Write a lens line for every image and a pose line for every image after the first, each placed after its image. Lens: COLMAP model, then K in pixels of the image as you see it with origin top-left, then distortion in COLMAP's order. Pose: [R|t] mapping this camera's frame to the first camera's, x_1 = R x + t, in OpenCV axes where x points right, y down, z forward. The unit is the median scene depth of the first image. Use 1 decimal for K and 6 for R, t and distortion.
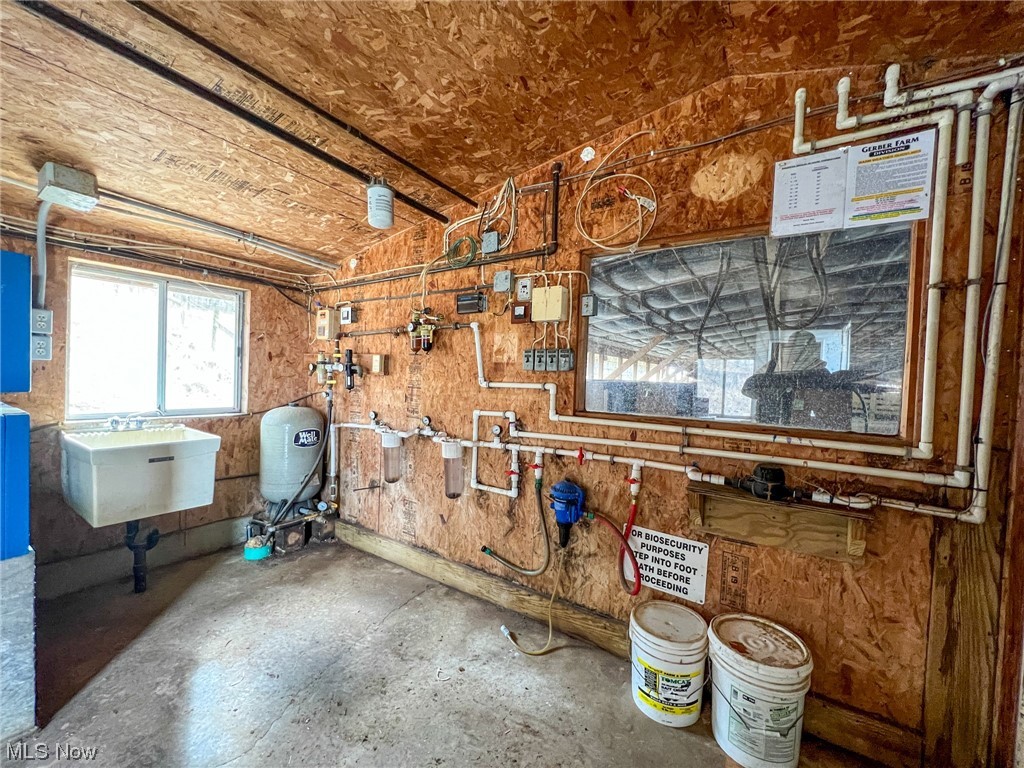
lens RADIAL K [[407.1, 0, 509.4], [0, 407.1, 383.3], [0, 0, 1]] dist [-0.002437, 0.000420]
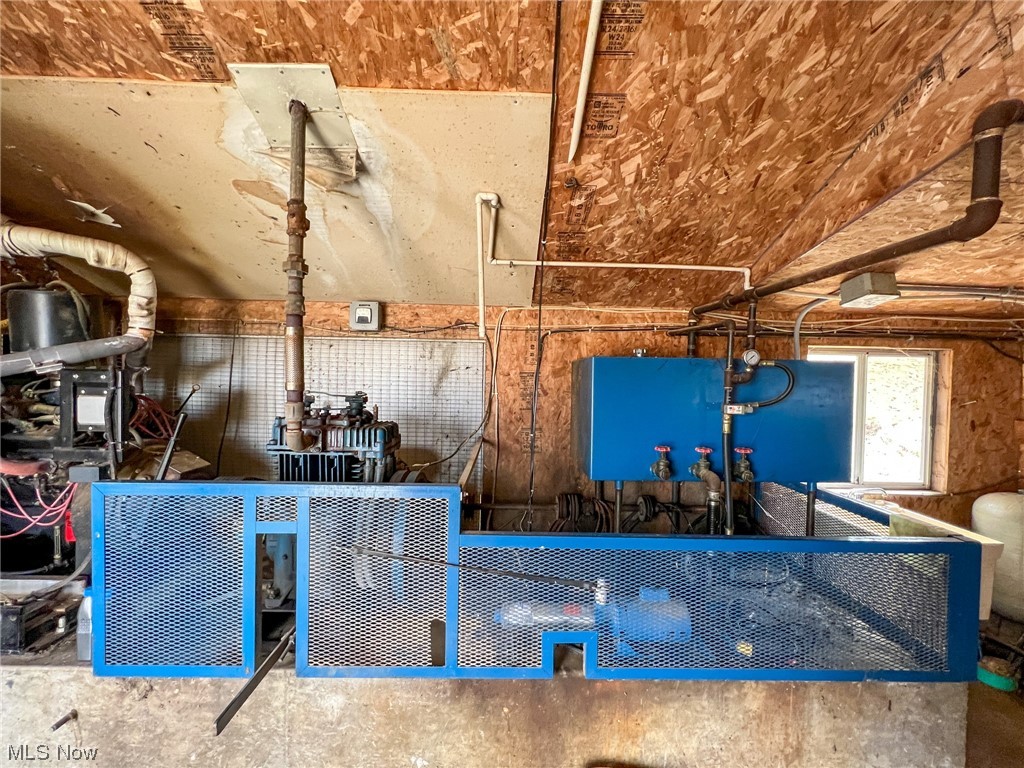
lens RADIAL K [[407.1, 0, 514.4], [0, 407.1, 385.0], [0, 0, 1]] dist [-0.002437, 0.000420]
pose [[0.569171, -0.011510, -0.822139, -0.607905], [-0.014754, 0.999598, -0.024209, -0.158757], [0.822087, 0.025909, 0.568772, -0.308976]]
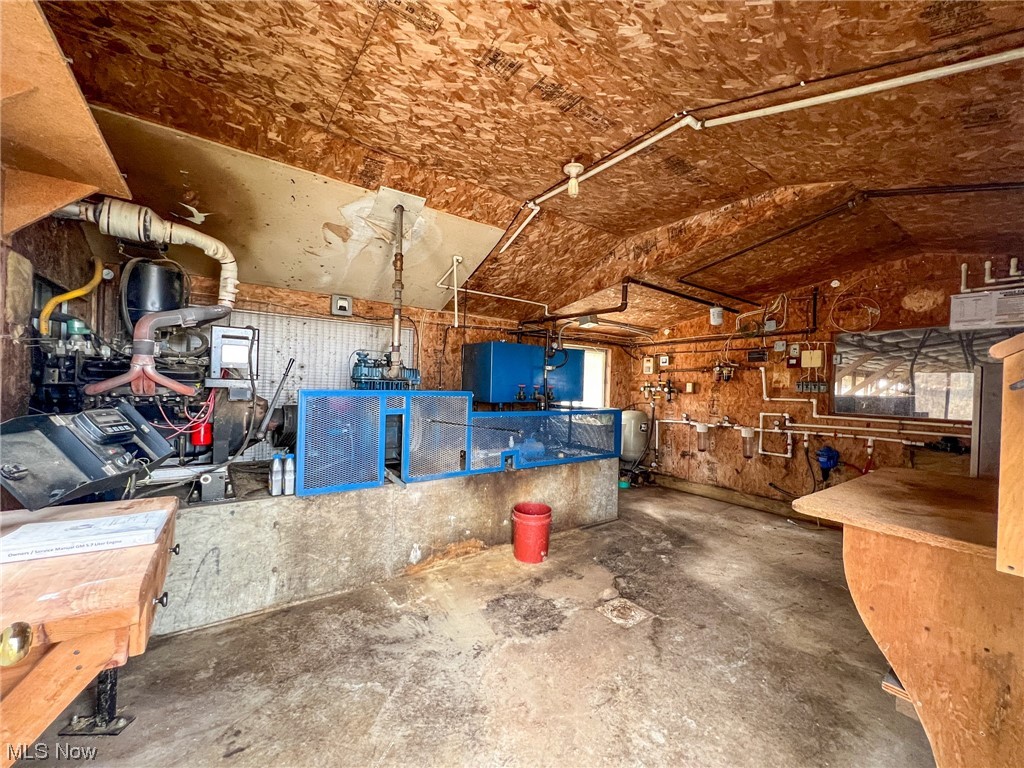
lens RADIAL K [[407.1, 0, 511.5], [0, 407.1, 385.3], [0, 0, 1]] dist [-0.002437, 0.000420]
pose [[0.936594, -0.008778, -0.350308, -0.537112], [-0.000832, 0.999628, -0.027275, -0.009318], [0.350417, 0.025837, 0.936237, -1.259360]]
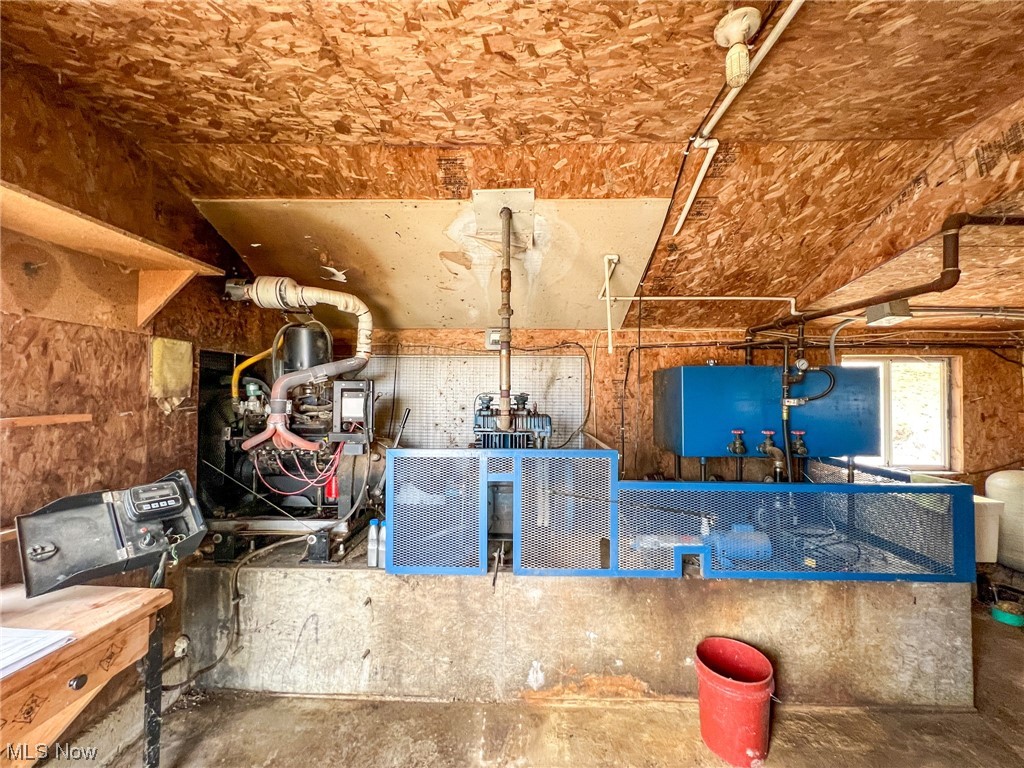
lens RADIAL K [[407.1, 0, 514.2], [0, 407.1, 385.2], [0, 0, 1]] dist [-0.002437, 0.000420]
pose [[0.532508, -0.050968, -0.844889, -0.485971], [-0.001435, 0.998130, -0.061116, -0.114192], [0.846424, 0.033757, 0.531439, -0.716358]]
